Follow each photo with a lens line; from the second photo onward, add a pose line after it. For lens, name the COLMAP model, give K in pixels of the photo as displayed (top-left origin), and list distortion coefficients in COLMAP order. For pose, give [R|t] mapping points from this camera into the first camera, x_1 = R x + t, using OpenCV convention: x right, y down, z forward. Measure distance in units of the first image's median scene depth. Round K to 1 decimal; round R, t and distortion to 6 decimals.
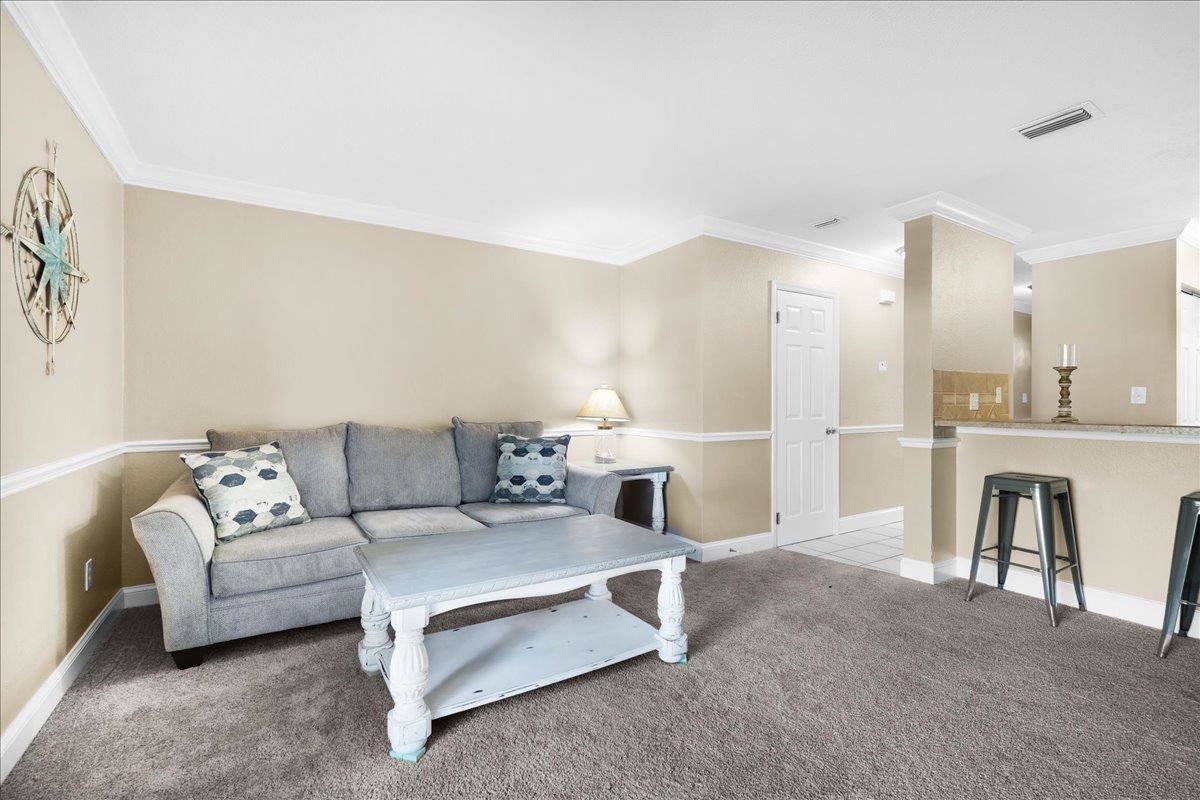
lens RADIAL K [[527.8, 0, 599.6], [0, 527.8, 399.8], [0, 0, 1]] dist [0.002728, 0.000203]
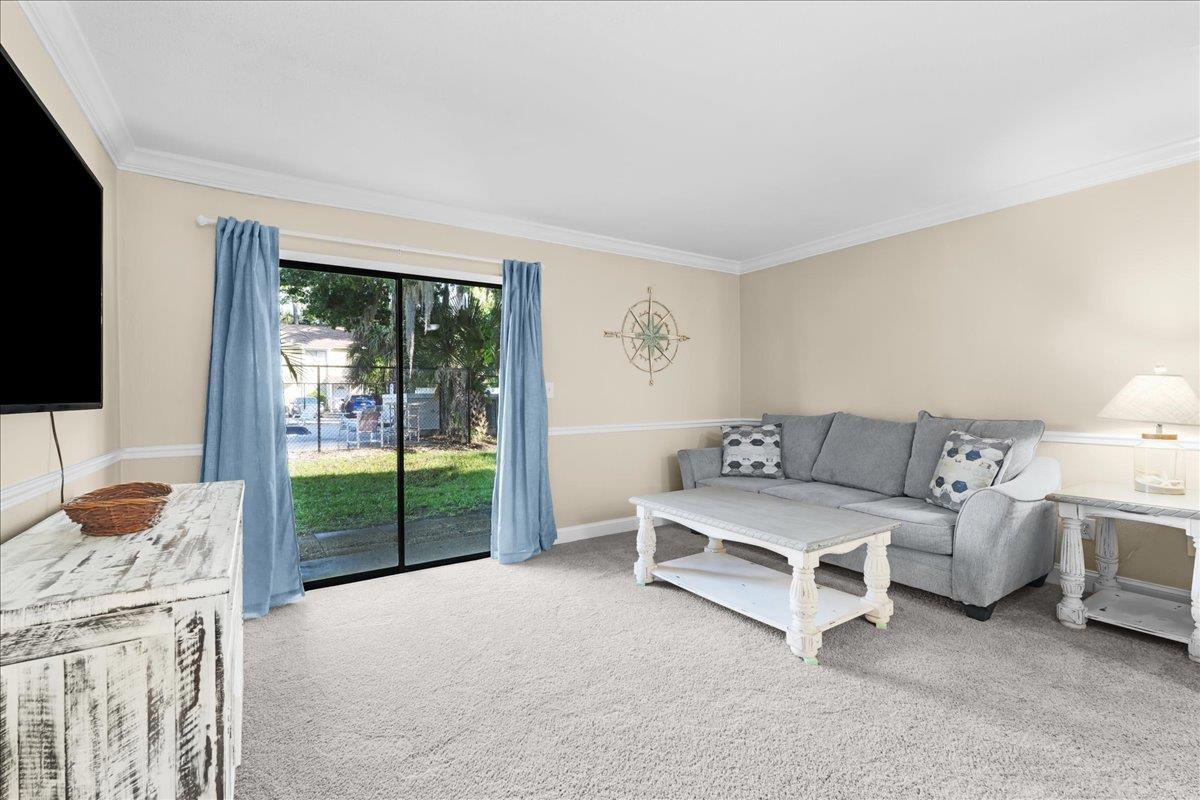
lens RADIAL K [[527.8, 0, 605.0], [0, 527.8, 399.5], [0, 0, 1]] dist [0.002728, 0.000203]
pose [[0.040870, 0.011929, -0.999093, 0.927970], [0.017272, 0.999771, 0.012644, -0.016285], [0.999015, -0.017773, 0.040655, 0.474982]]
